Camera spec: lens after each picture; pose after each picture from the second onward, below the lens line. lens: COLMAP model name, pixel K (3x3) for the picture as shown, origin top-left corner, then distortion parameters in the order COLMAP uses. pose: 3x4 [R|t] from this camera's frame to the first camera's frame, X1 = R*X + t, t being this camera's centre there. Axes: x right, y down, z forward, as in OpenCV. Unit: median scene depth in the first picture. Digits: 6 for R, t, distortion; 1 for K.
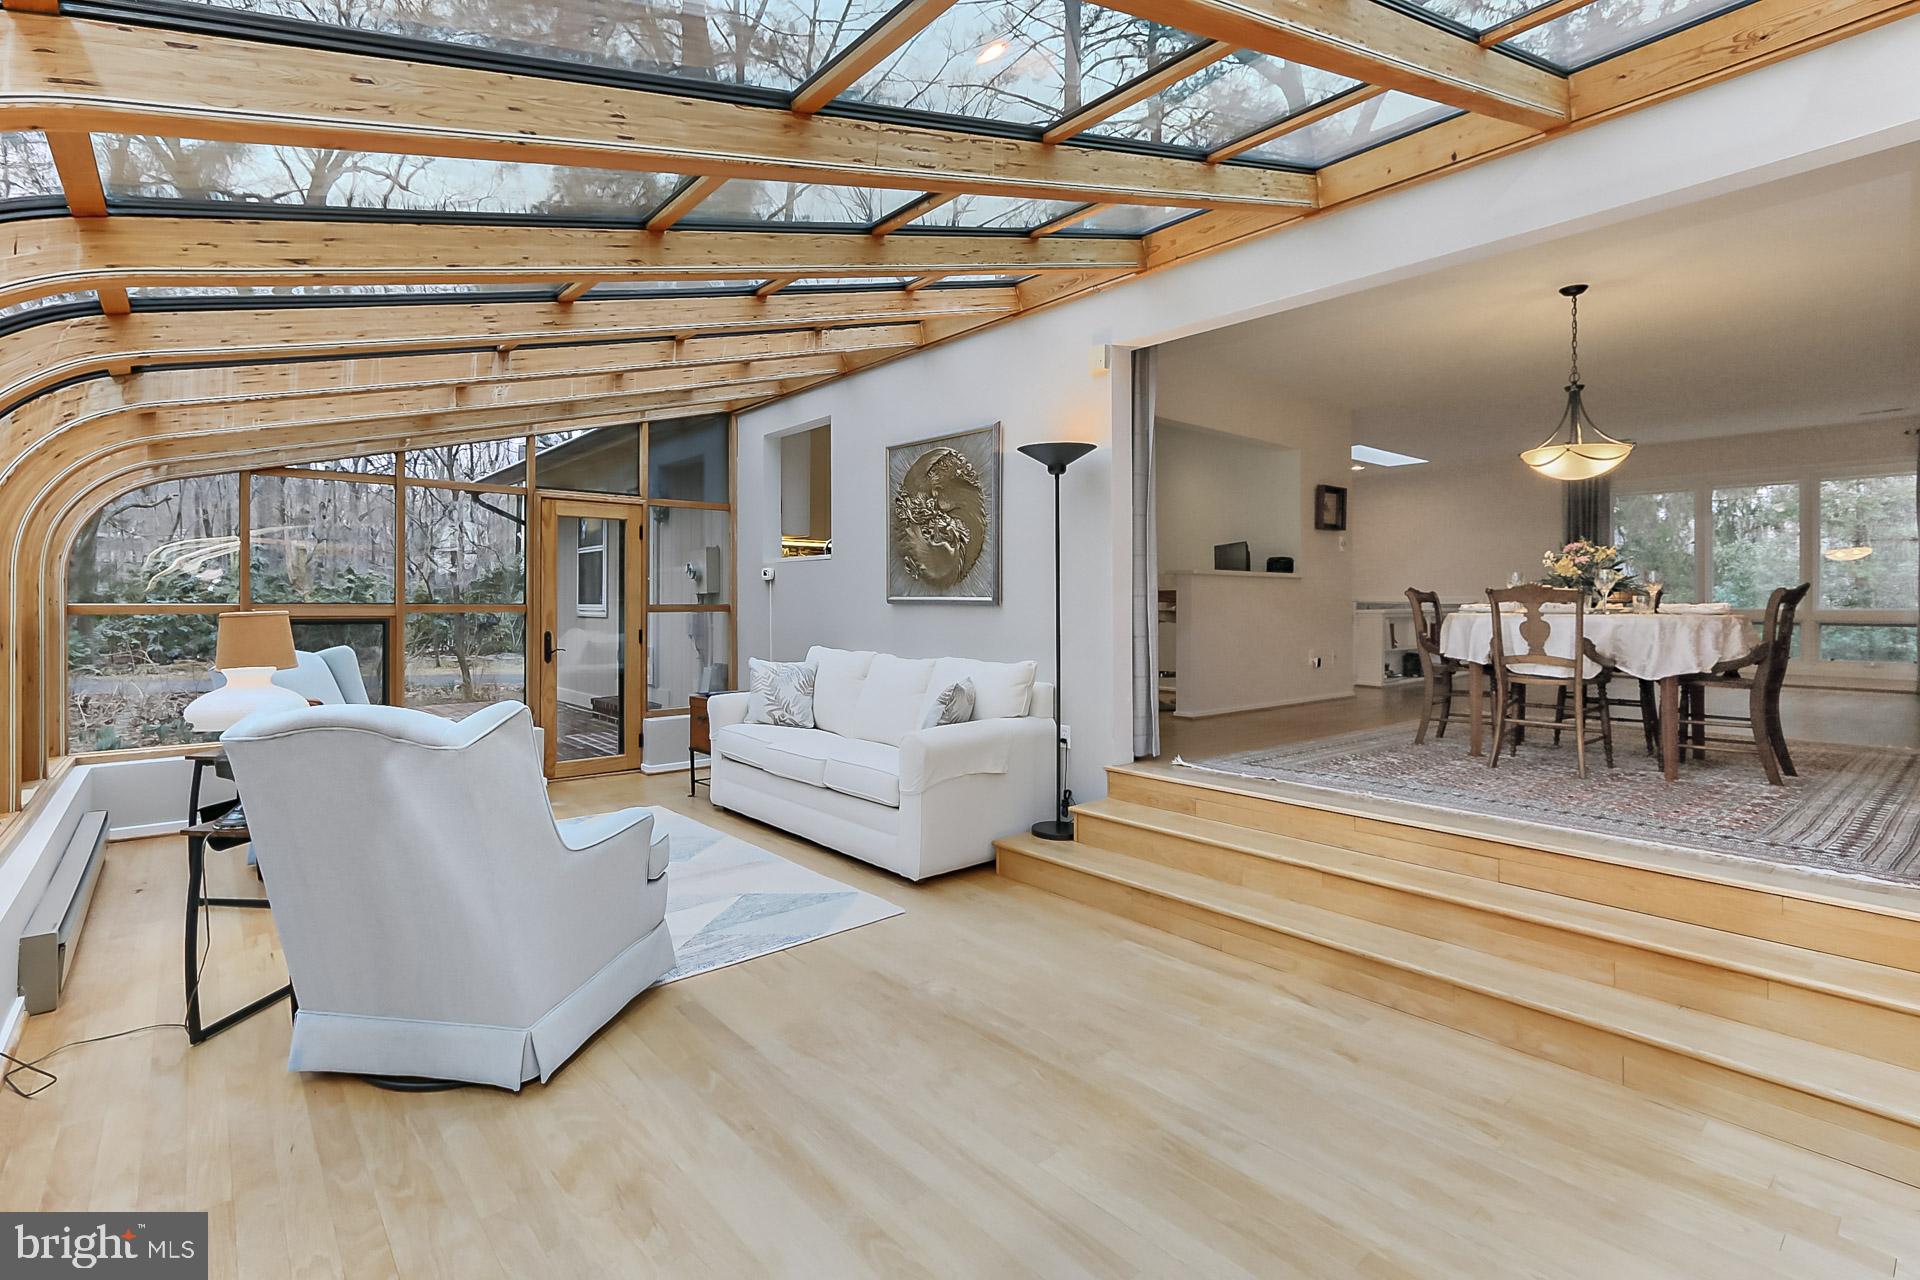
lens RADIAL K [[872.7, 0, 952.3], [0, 872.7, 606.9], [0, 0, 1]] dist [0.024450, 0.000196]
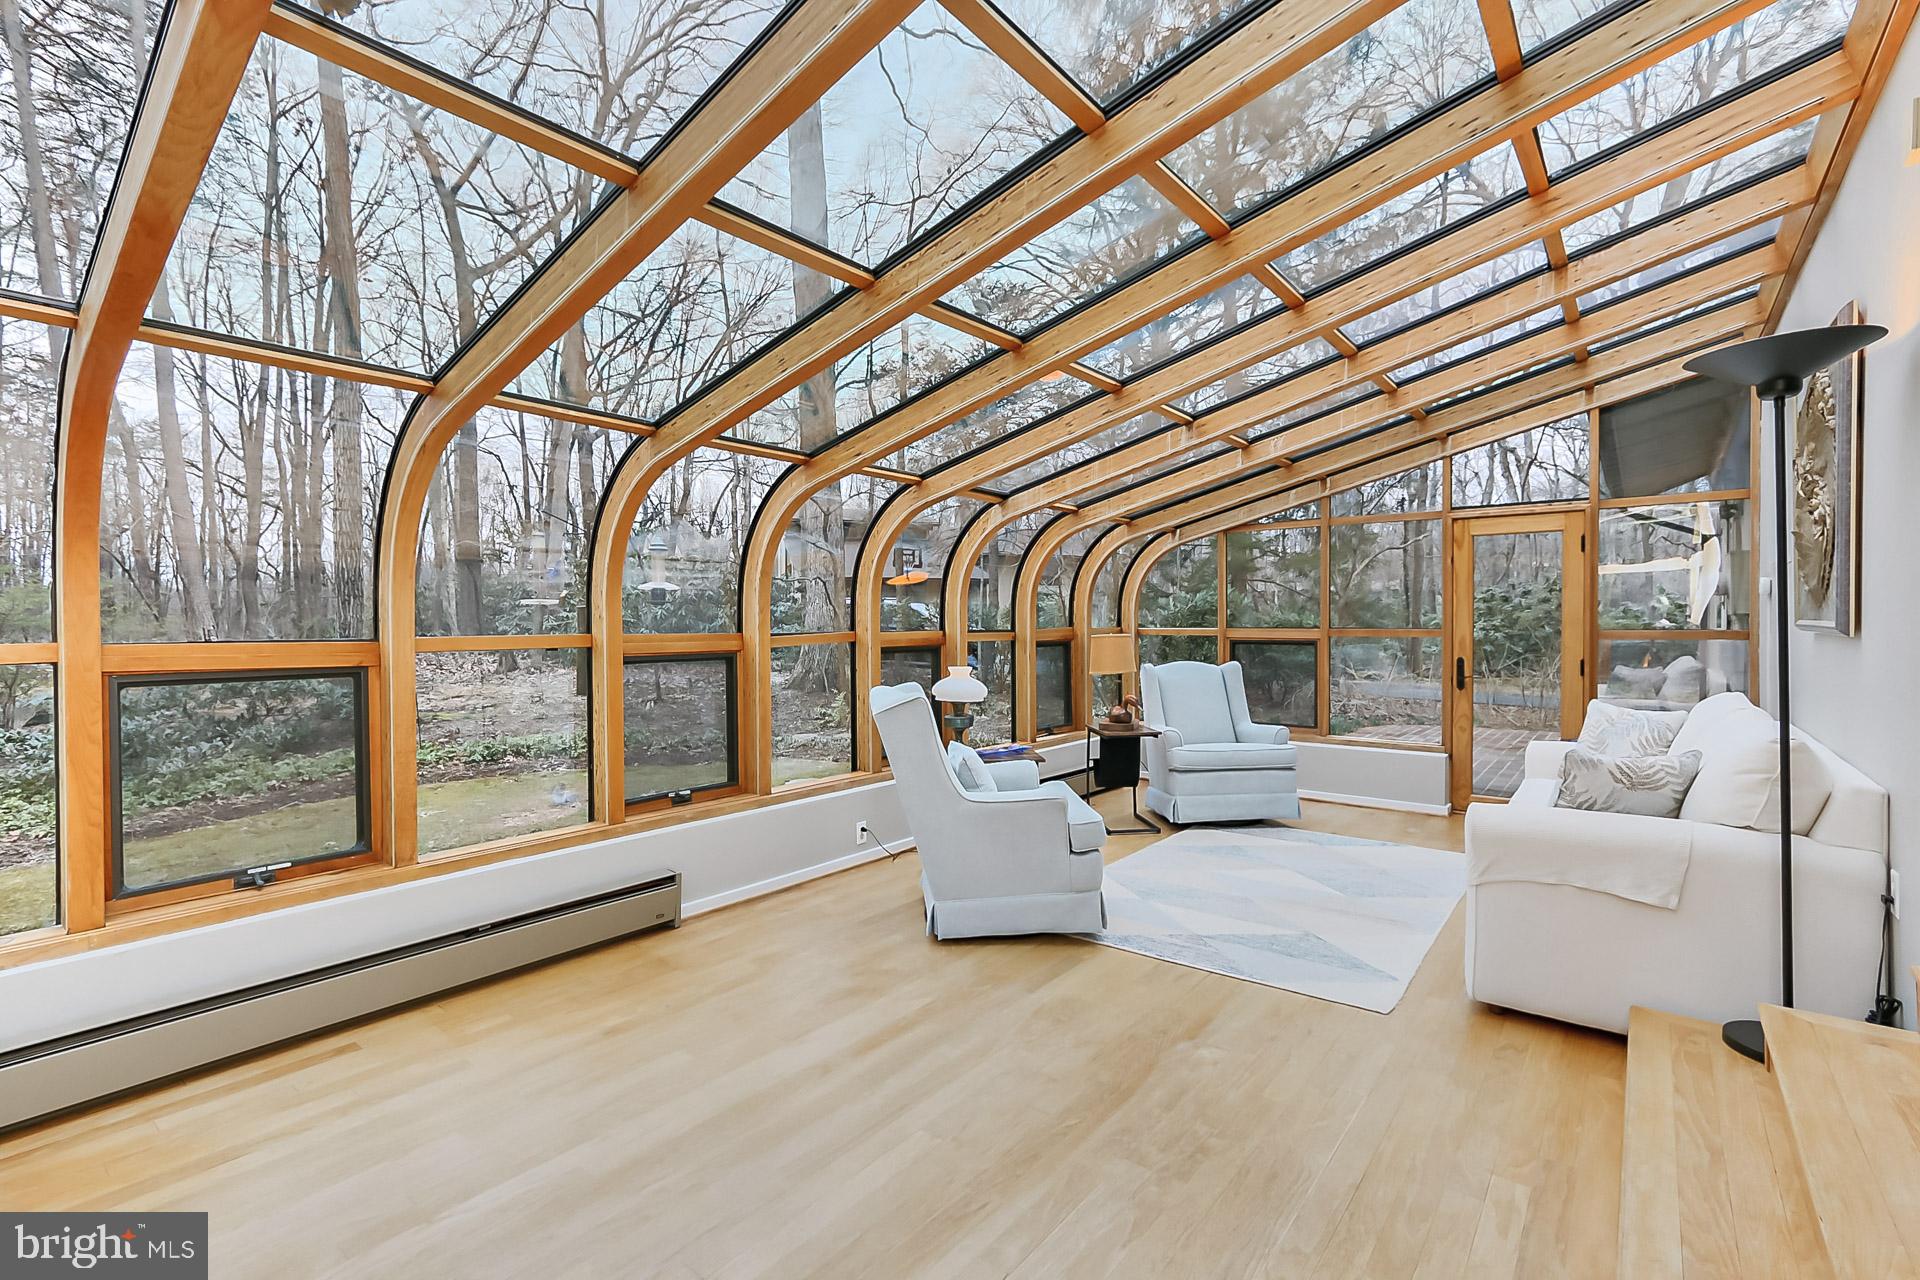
lens RADIAL K [[879.3, 0, 951.3], [0, 879.3, 622.4], [0, 0, 1]] dist [0.003438, 0.000471]
pose [[0.192000, -0.006078, -0.981376, 0.835906], [0.003521, 0.999979, -0.005504, -0.013458], [0.981389, -0.002399, 0.192017, 0.558729]]
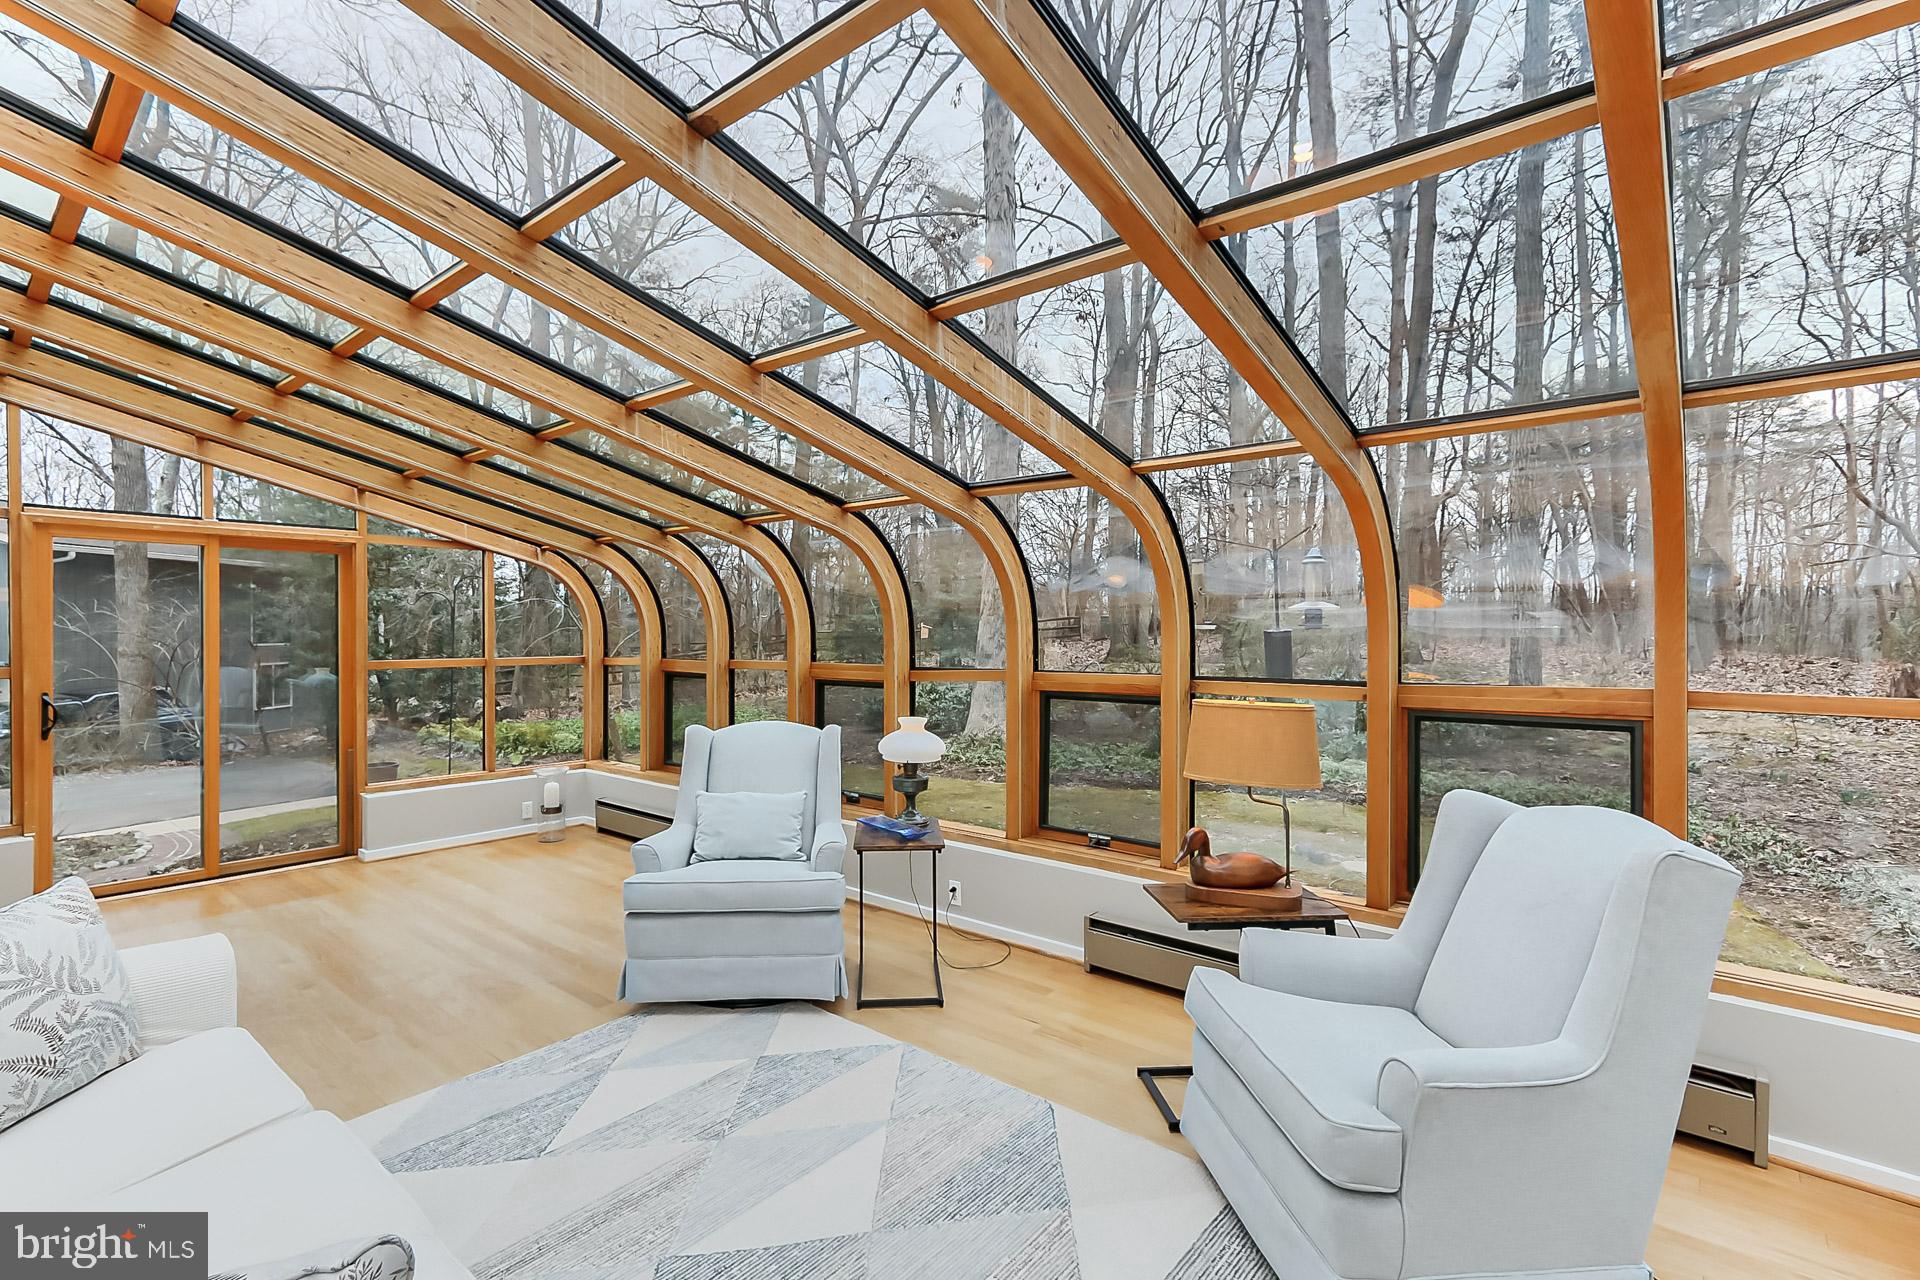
lens RADIAL K [[943.7, 0, 936.0], [0, 943.7, 641.5], [0, 0, 1]] dist [0.002881, 0.000295]
pose [[-0.992622, -0.019555, -0.119665, -0.554681], [-0.018901, 0.999800, -0.006600, -0.037537], [0.119770, -0.004290, -0.992792, 2.205079]]
